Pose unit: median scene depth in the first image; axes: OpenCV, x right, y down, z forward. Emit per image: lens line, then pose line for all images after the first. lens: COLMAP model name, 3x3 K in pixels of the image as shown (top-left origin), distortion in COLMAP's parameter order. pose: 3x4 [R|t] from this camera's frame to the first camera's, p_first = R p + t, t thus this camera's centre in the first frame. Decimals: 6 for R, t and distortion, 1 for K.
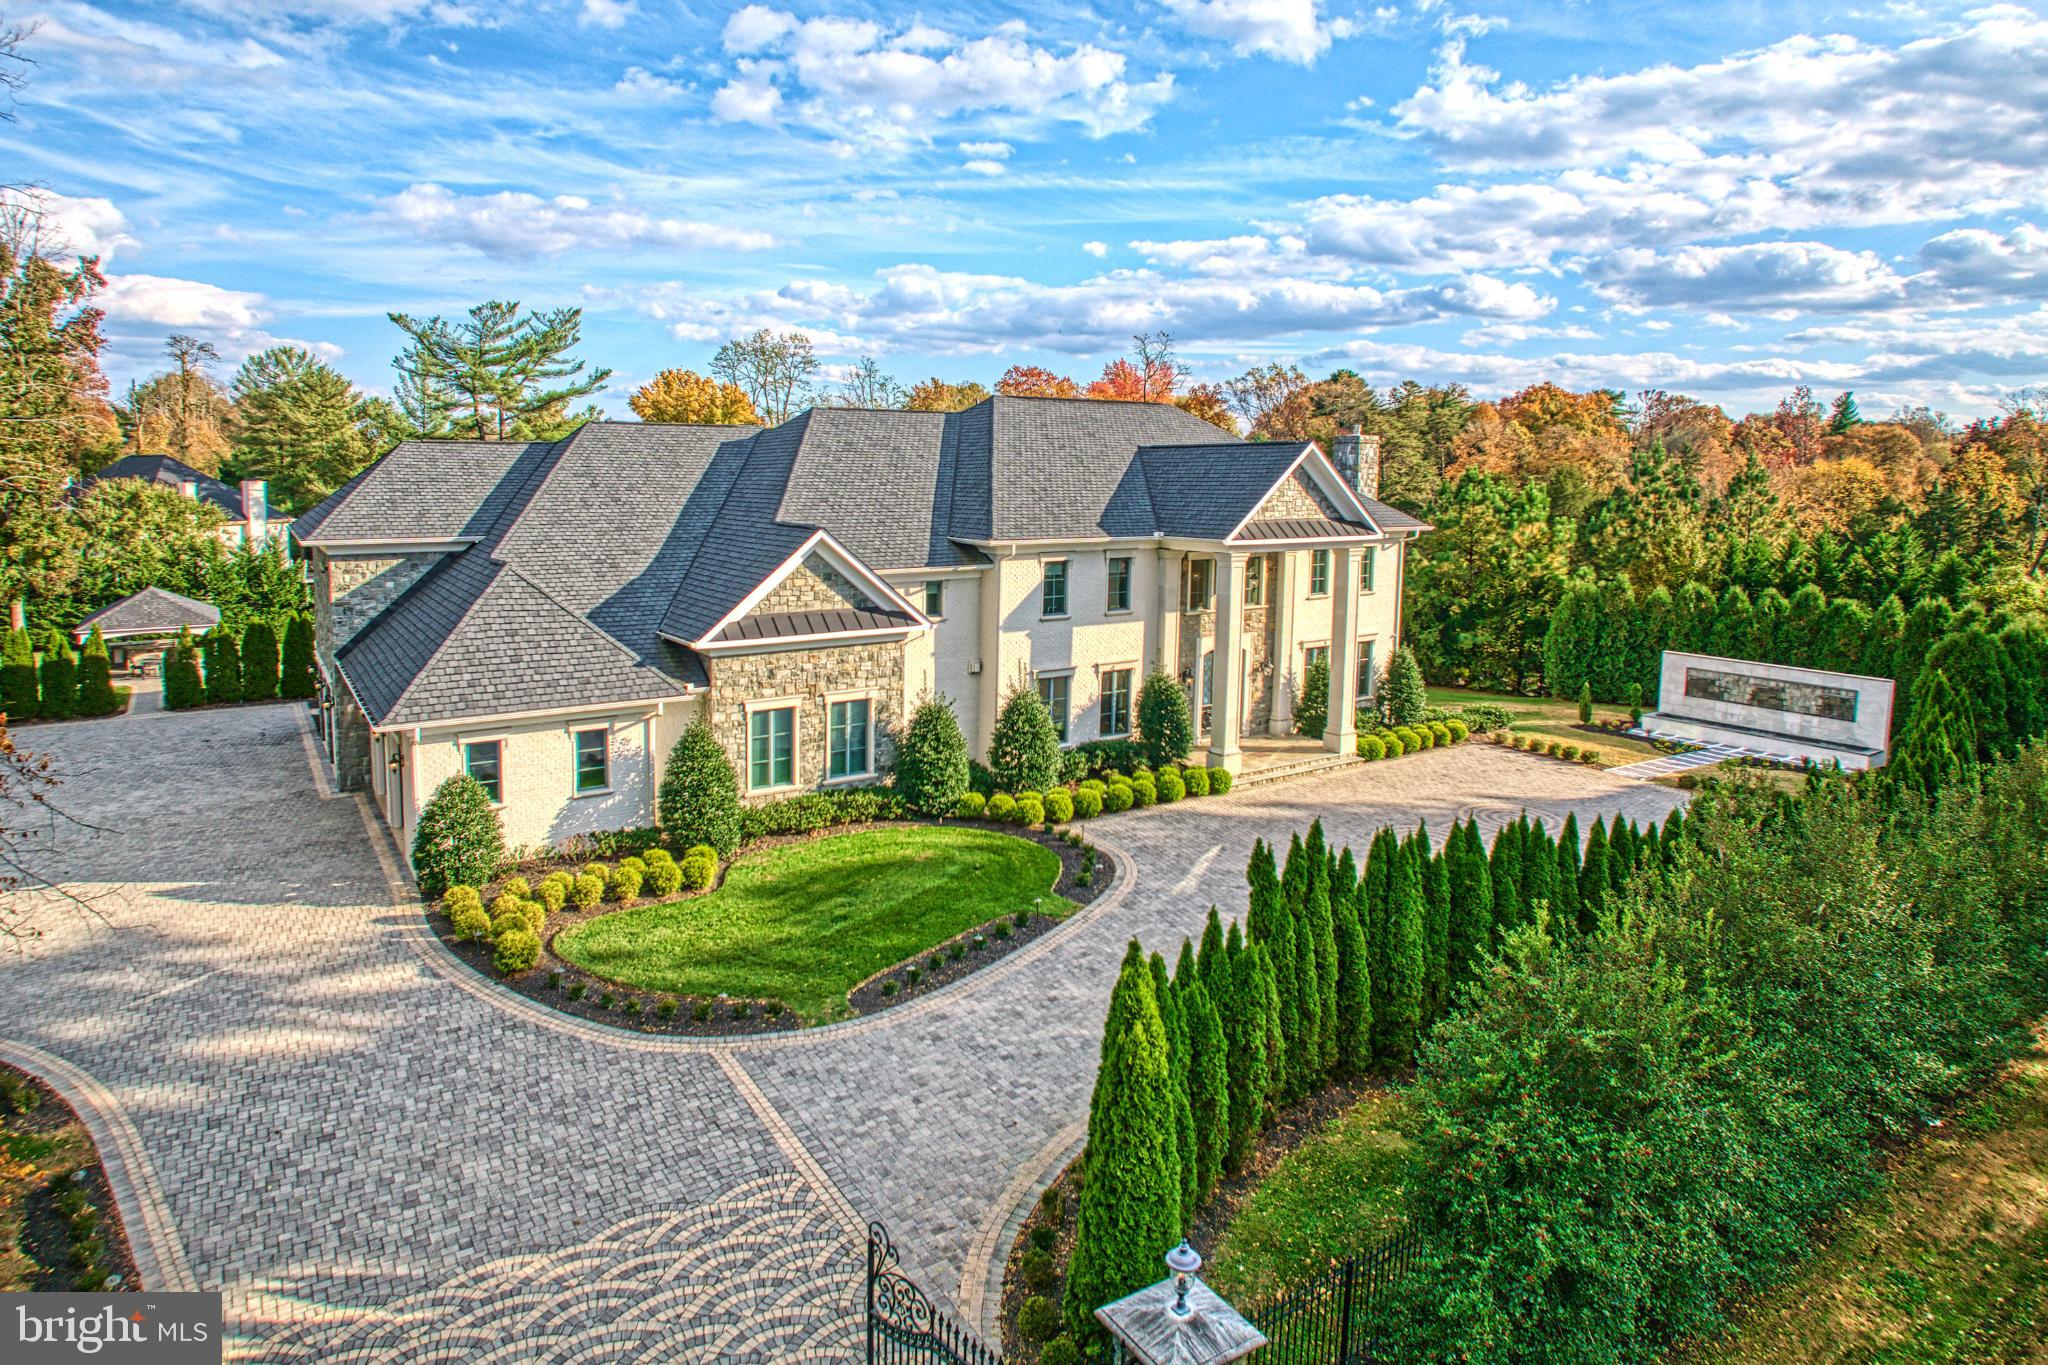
lens RADIAL K [[1305.1, 0, 1024.0], [0, 1305.1, 682.5], [0, 0, 1]] dist [-0.053146, 0.009518]
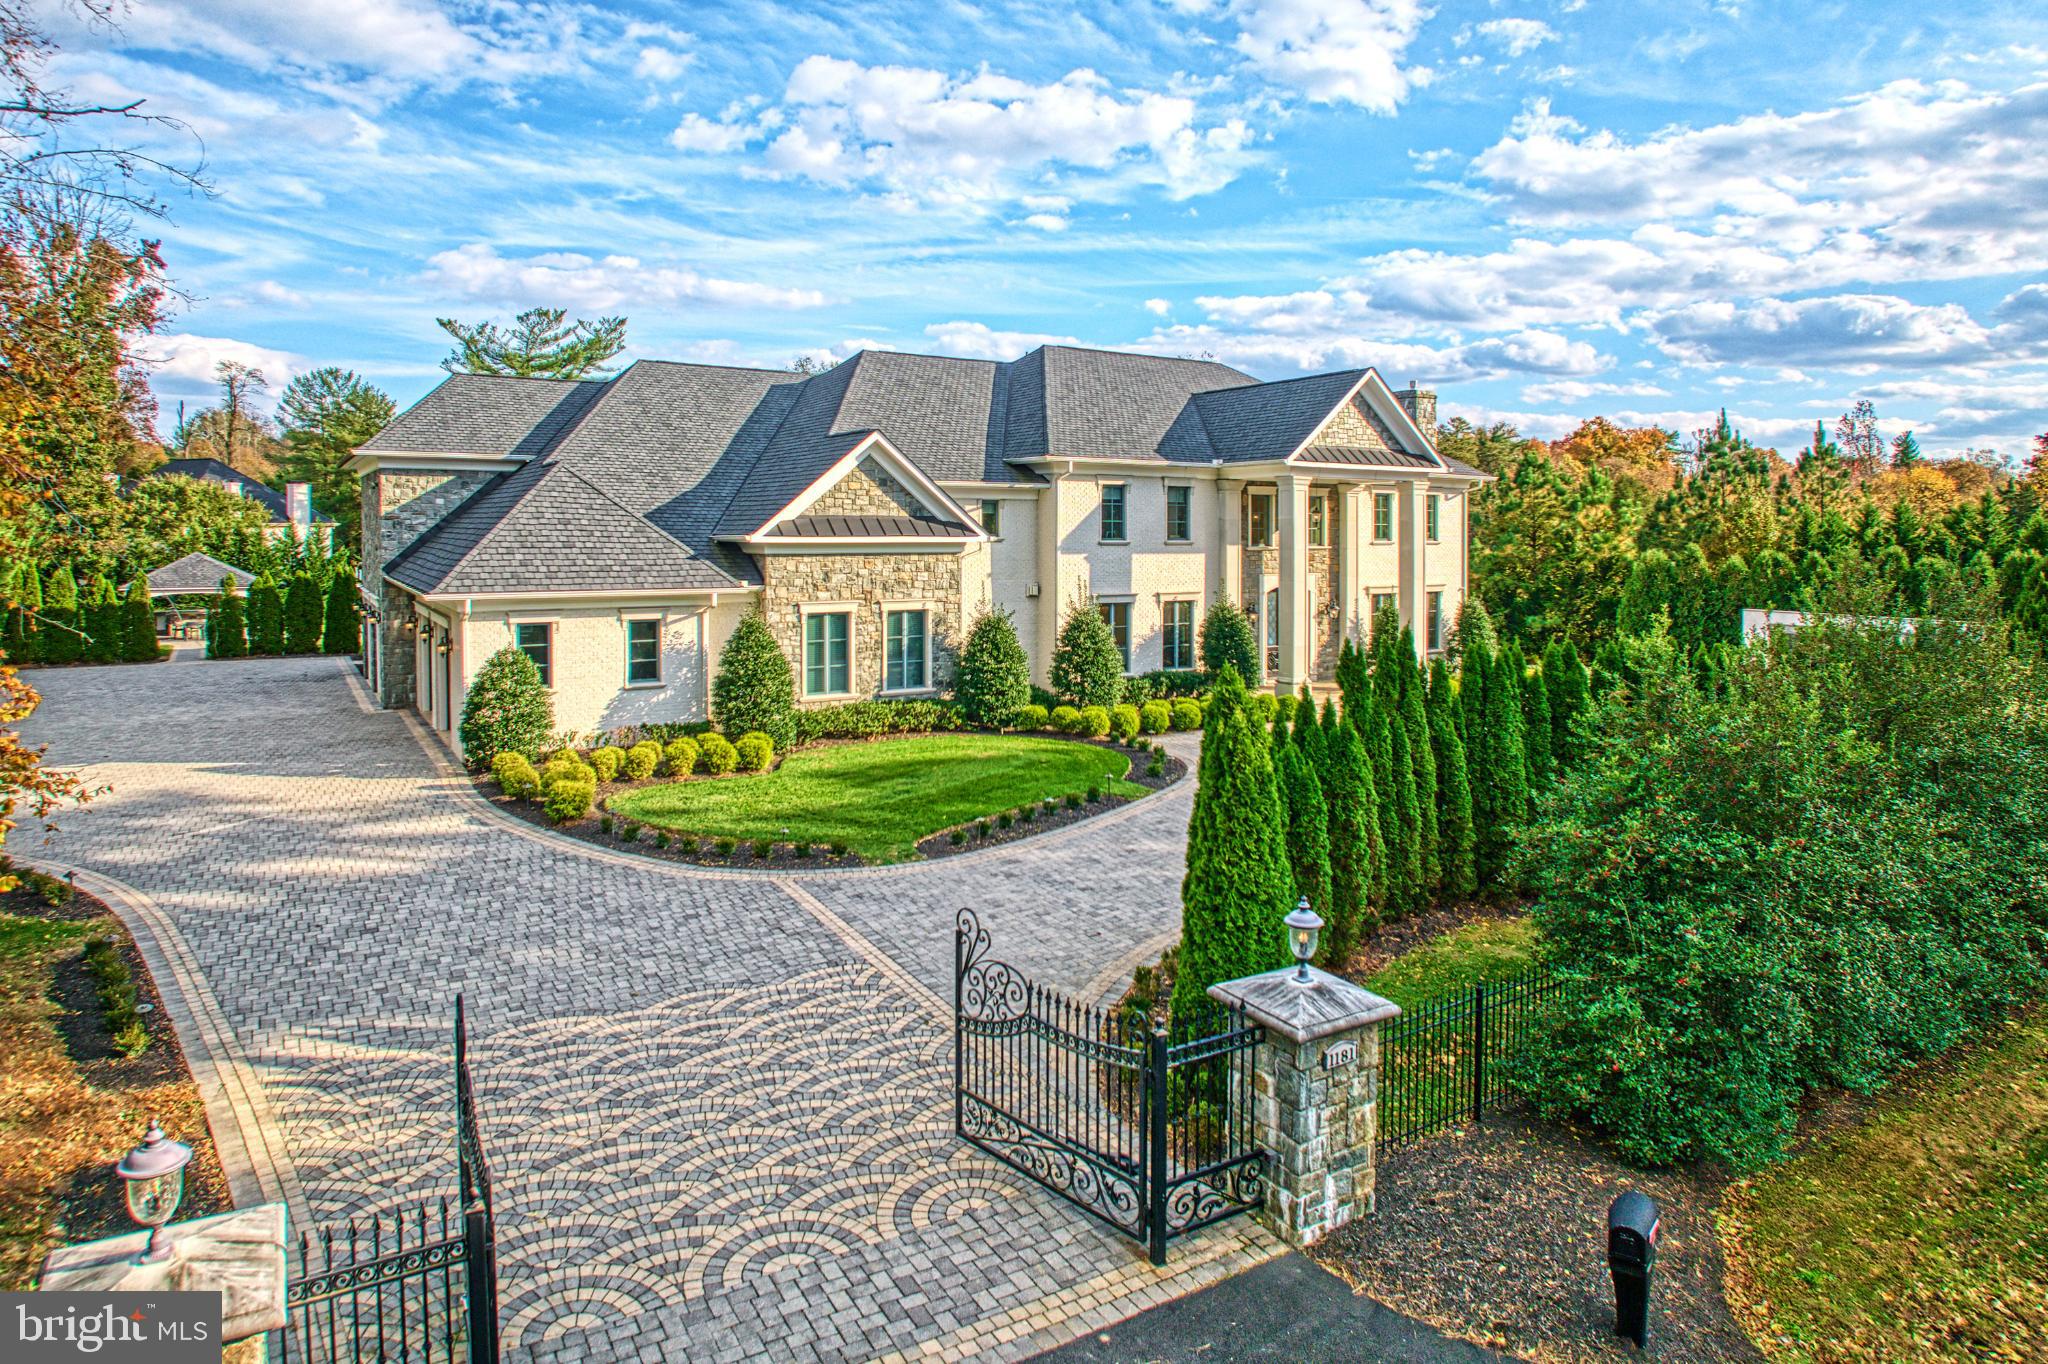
lens RADIAL K [[1338.6, 0, 1024.0], [0, 1338.6, 682.0], [0, 0, 1]] dist [-0.048040, -0.001219]
pose [[0.999387, -0.021327, -0.027751, -0.020876], [0.018548, 0.995130, -0.096810, 0.174220], [0.029680, 0.096236, 0.994916, 0.018294]]
